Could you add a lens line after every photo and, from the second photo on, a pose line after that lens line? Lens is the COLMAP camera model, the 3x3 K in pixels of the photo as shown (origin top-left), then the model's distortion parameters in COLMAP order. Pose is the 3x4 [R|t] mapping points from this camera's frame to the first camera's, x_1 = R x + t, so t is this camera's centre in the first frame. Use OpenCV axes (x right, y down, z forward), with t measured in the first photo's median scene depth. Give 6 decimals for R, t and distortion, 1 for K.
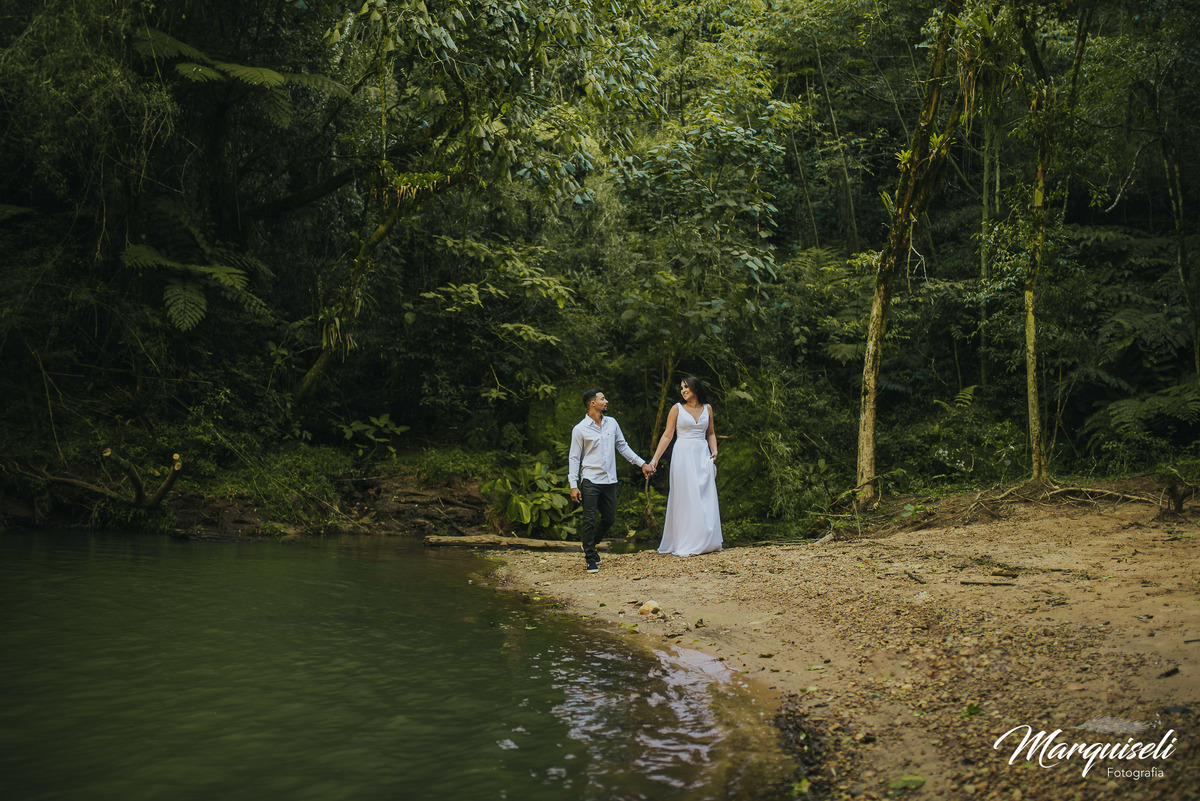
lens RADIAL K [[1243.1, 0, 594.5], [0, 1243.1, 398.9], [0, 0, 1]] dist [-0.031024, 0.000000]
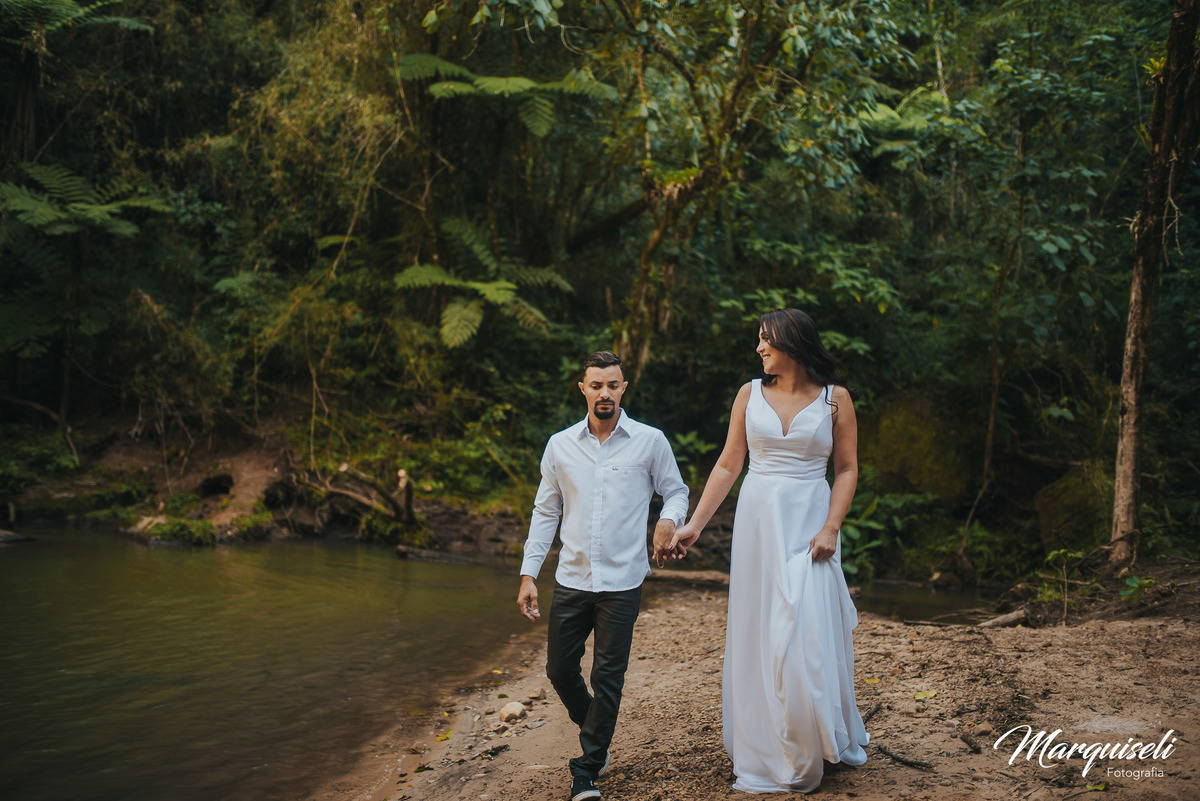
lens RADIAL K [[1141.5, 0, 605.1], [0, 1141.5, 398.1], [0, 0, 1]] dist [-0.017390, 0.000000]
pose [[0.884864, -0.003142, -0.465839, 0.213147], [-0.003096, 0.999916, -0.012626, -0.002438], [0.465839, 0.012614, 0.884780, 0.237250]]
